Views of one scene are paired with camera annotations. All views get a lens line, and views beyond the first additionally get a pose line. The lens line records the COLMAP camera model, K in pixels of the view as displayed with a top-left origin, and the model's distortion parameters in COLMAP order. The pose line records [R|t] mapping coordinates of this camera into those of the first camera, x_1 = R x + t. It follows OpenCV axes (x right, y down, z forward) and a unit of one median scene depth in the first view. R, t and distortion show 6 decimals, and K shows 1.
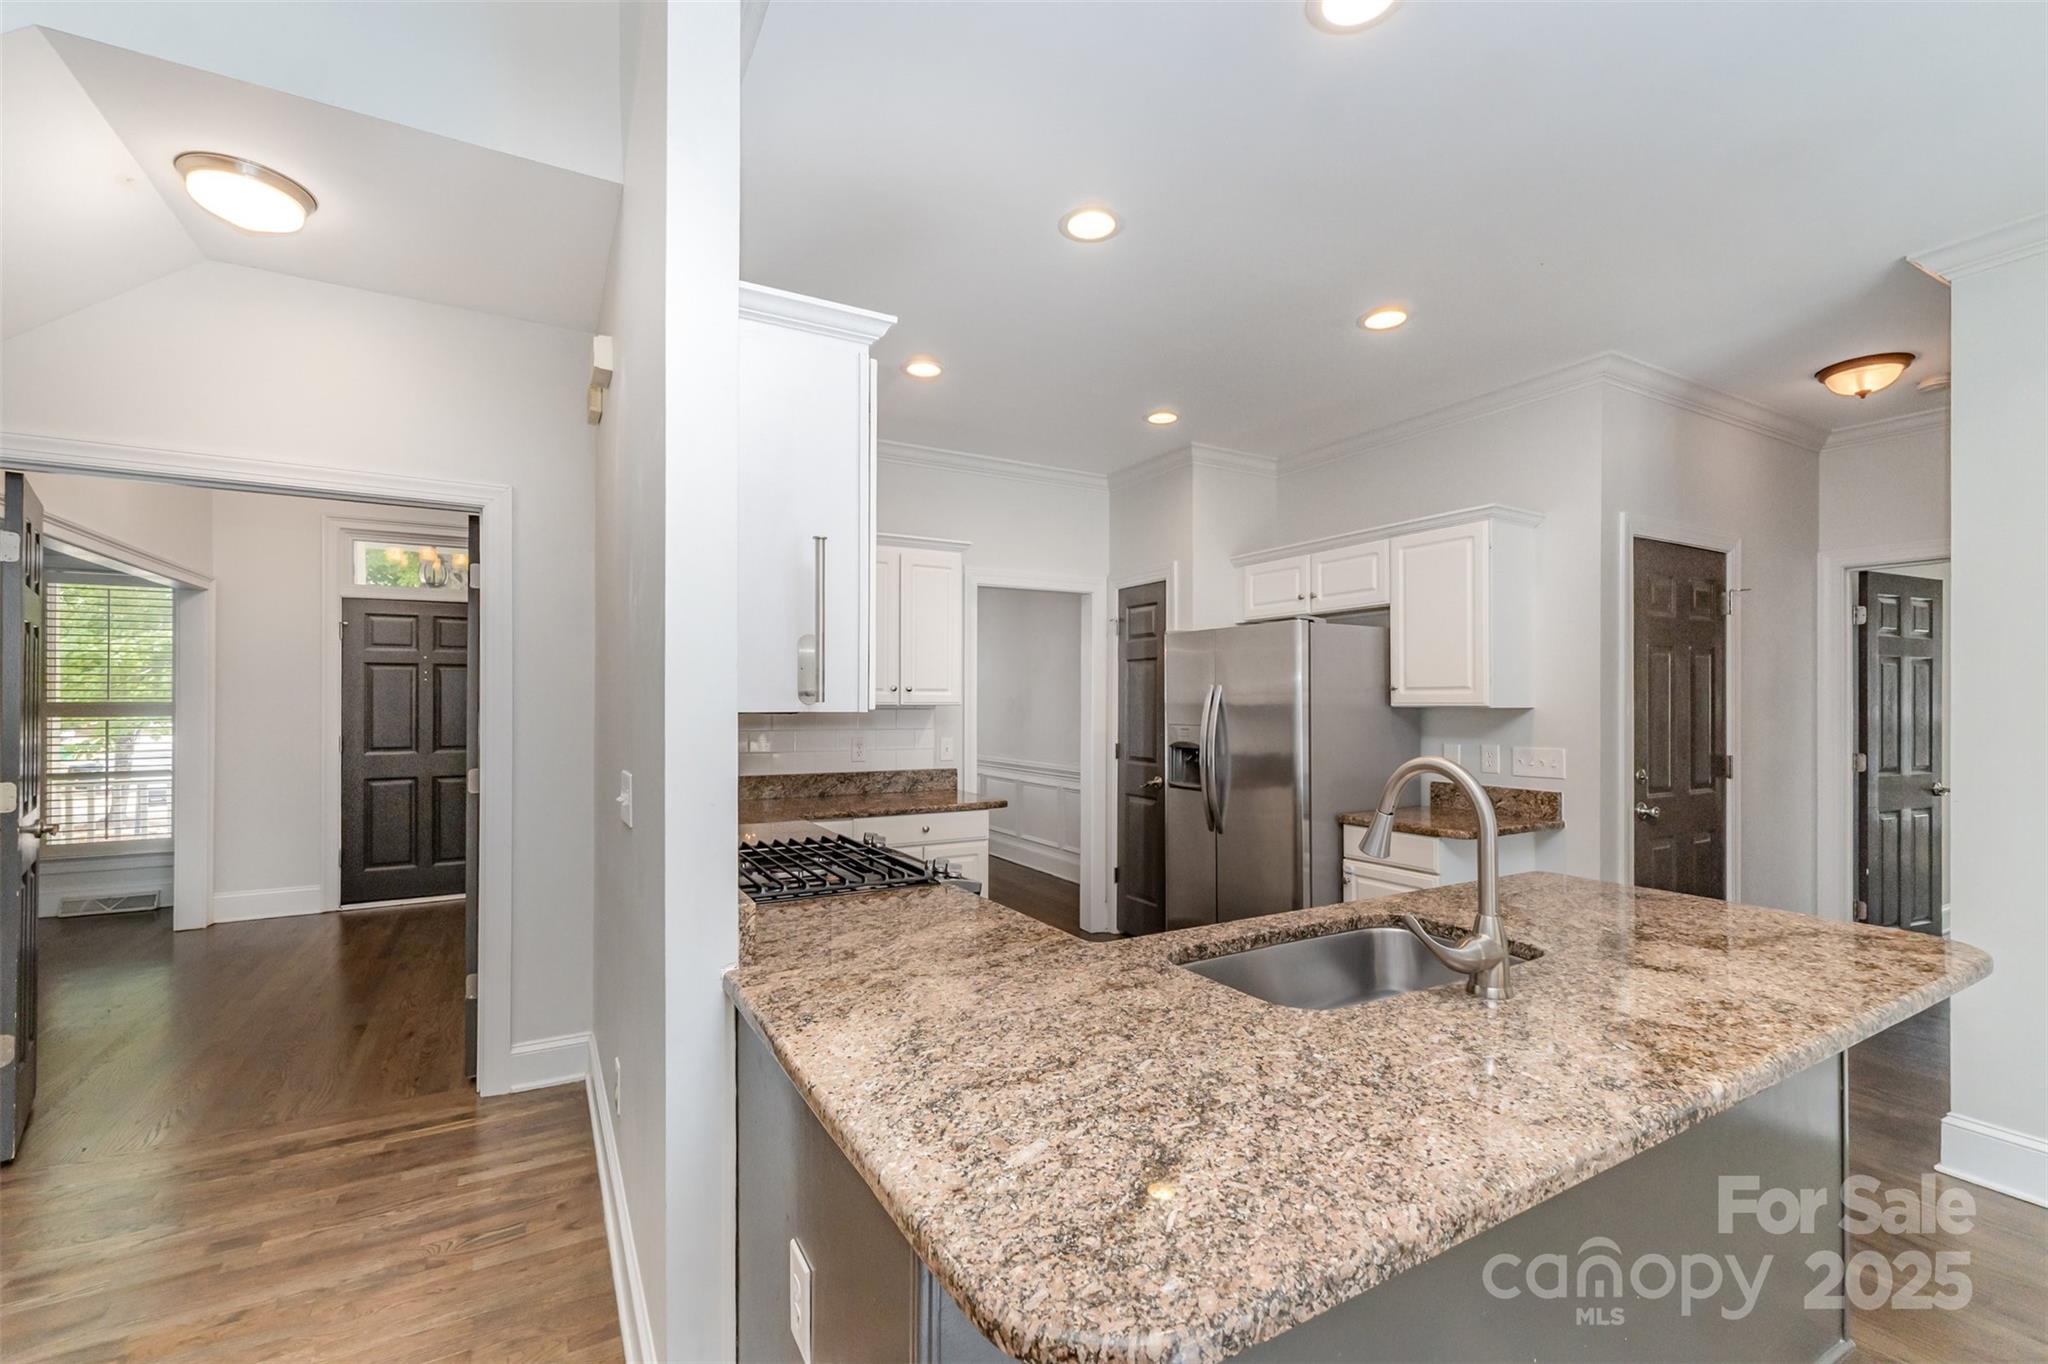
lens RADIAL K [[864.5, 0, 1017.5], [0, 864.5, 692.7], [0, 0, 1]] dist [0.003976, 0.000886]
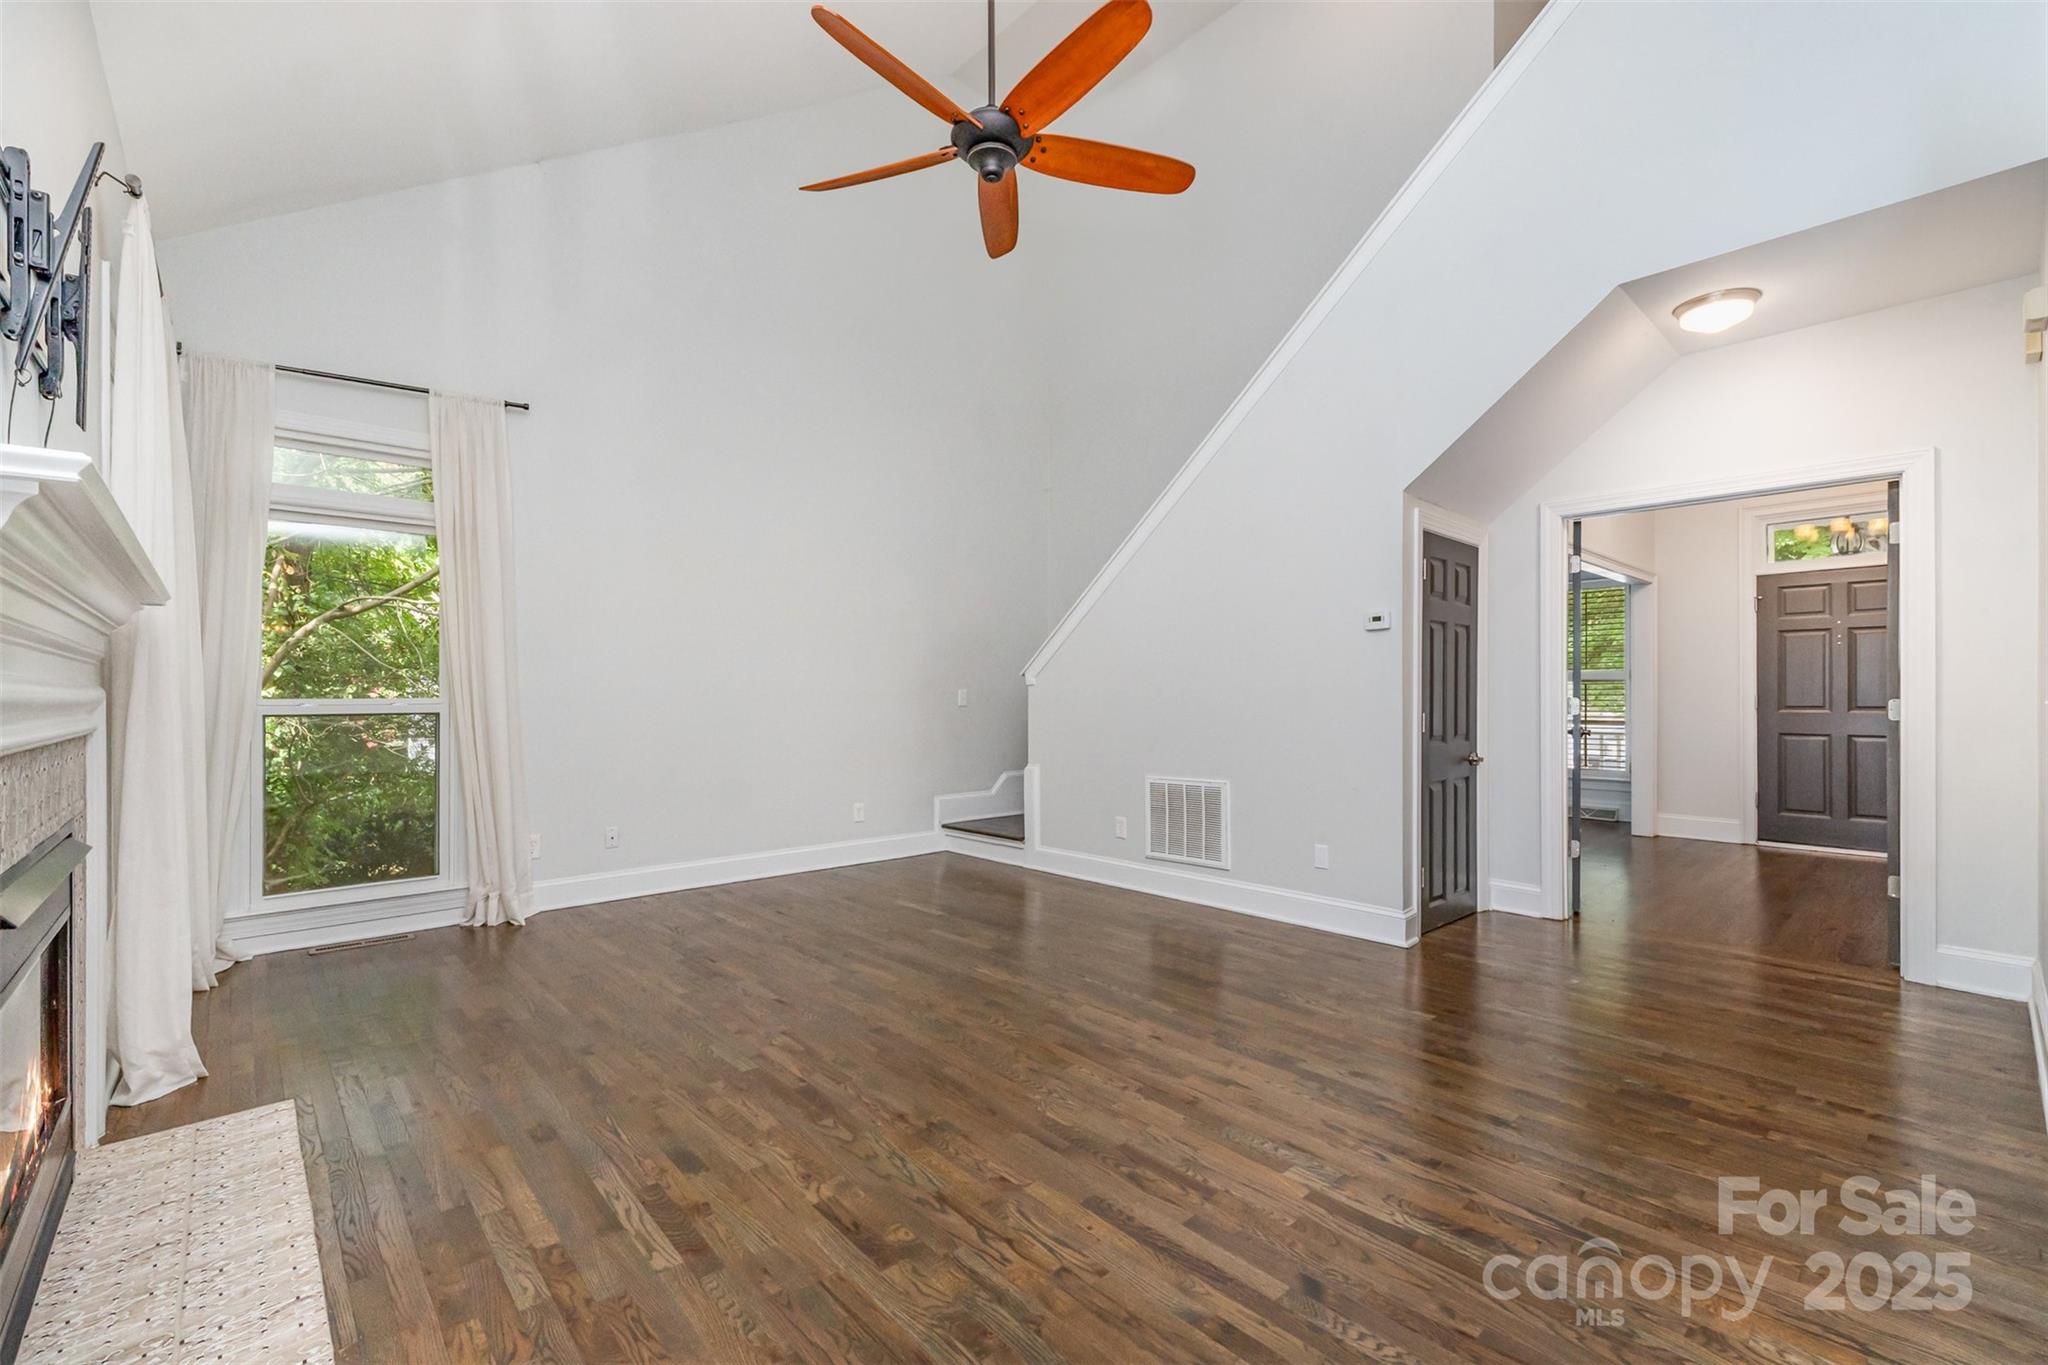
lens RADIAL K [[864.5, 0, 1017.5], [0, 864.5, 693.2], [0, 0, 1]] dist [0.003976, 0.000886]
pose [[0.218053, -0.001122, -0.975936, 0.201068], [0.007466, 0.999972, 0.000518, 0.056066], [0.975908, -0.007400, 0.218056, -0.319391]]
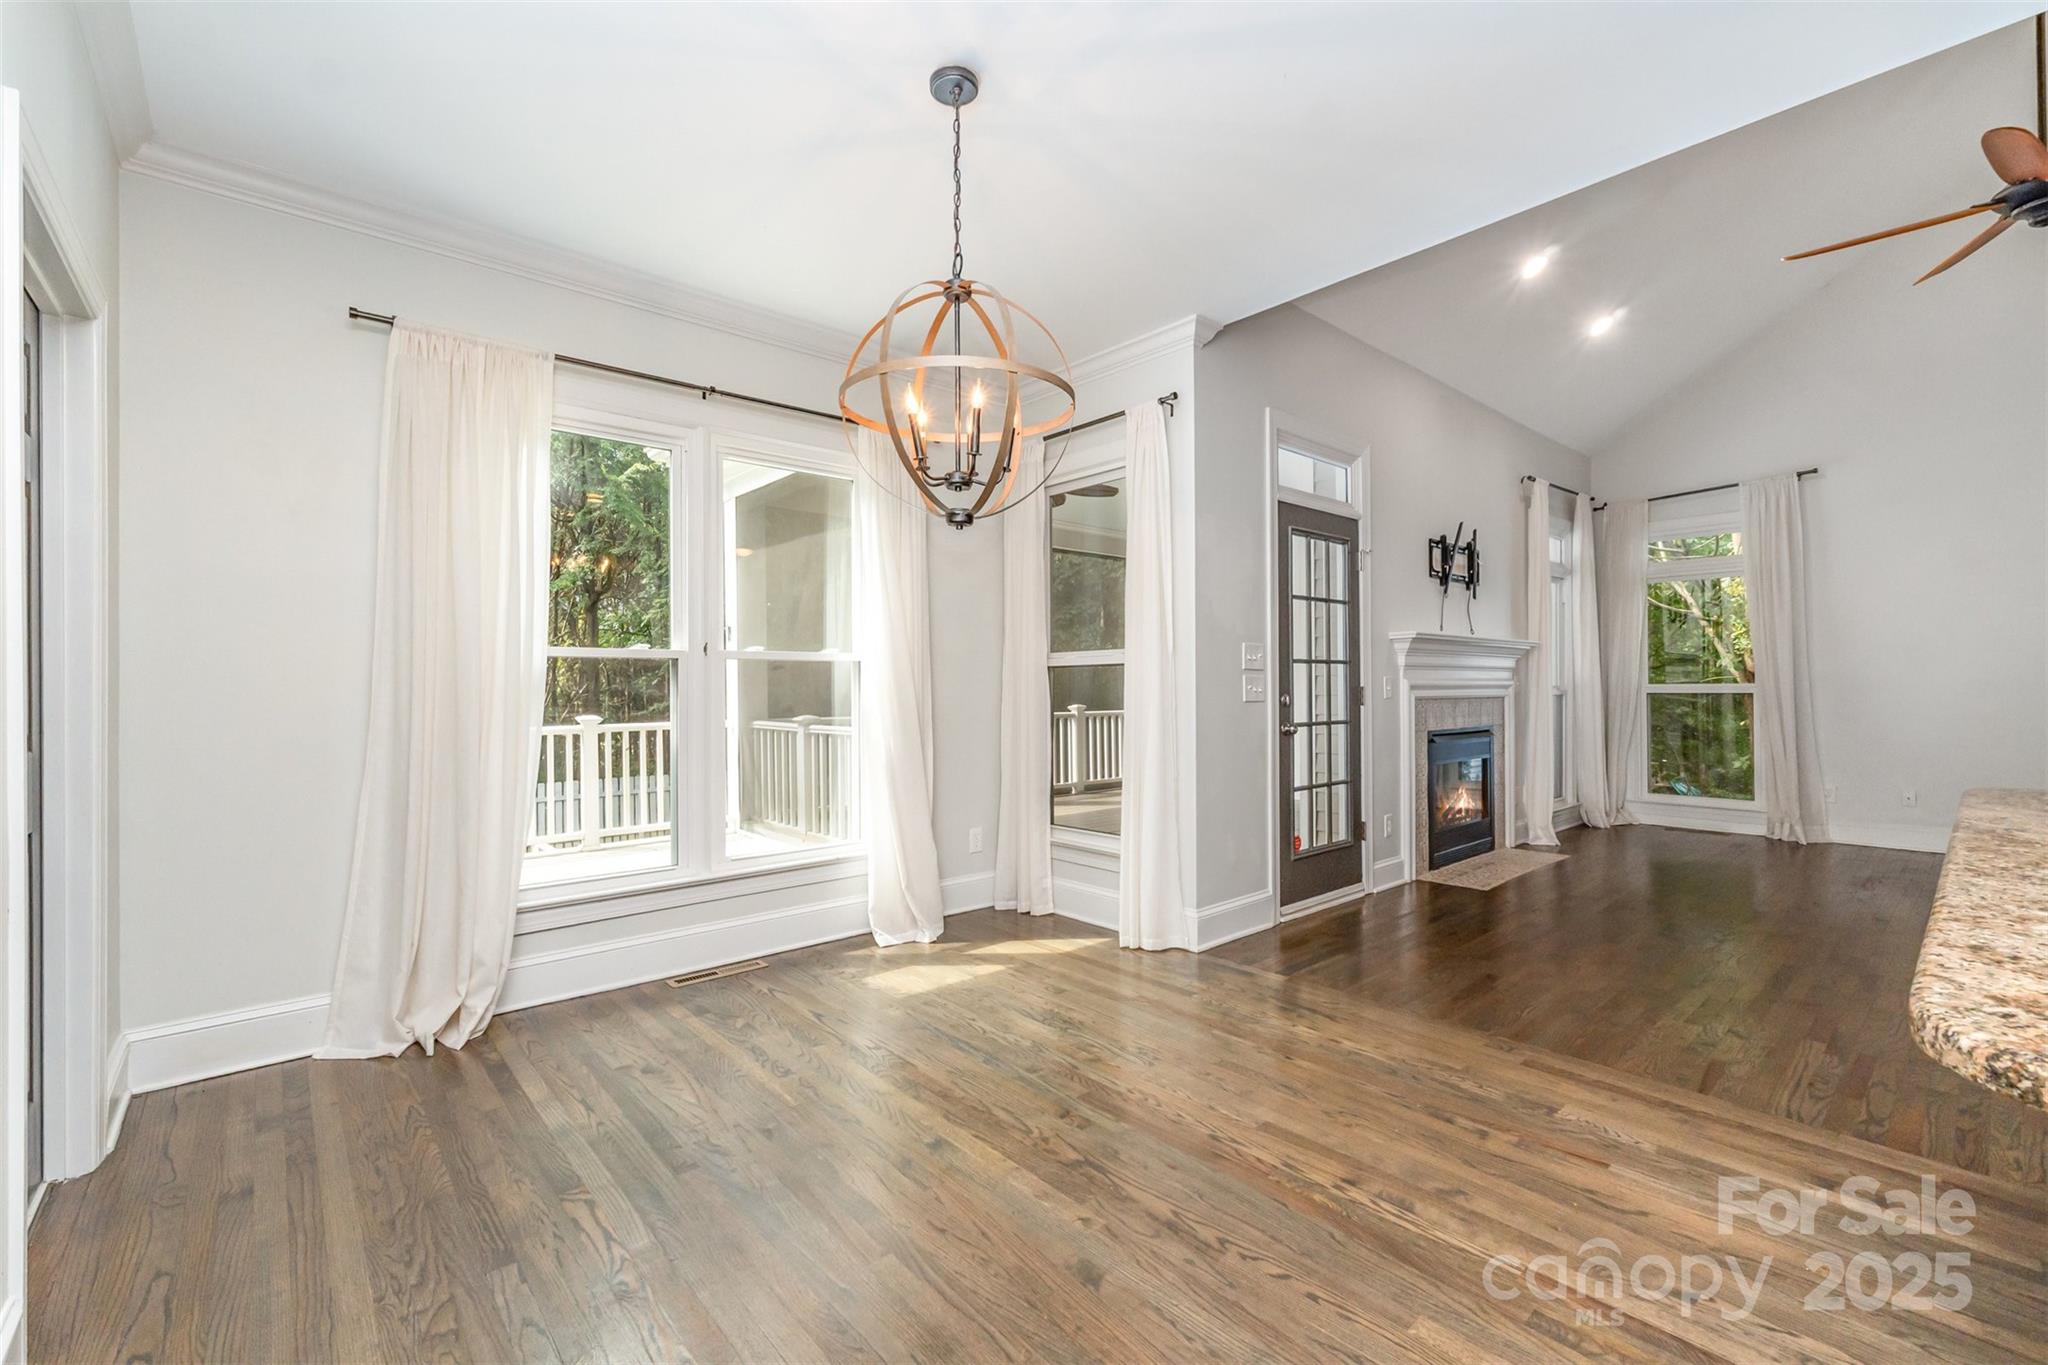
lens RADIAL K [[864.5, 0, 1017.5], [0, 864.5, 693.2], [0, 0, 1]] dist [0.003976, 0.000886]
pose [[-0.979260, 0.008533, -0.202426, 0.685139], [0.008675, 0.999962, 0.000187, 0.064489], [0.202420, -0.001573, -0.979298, 0.550646]]
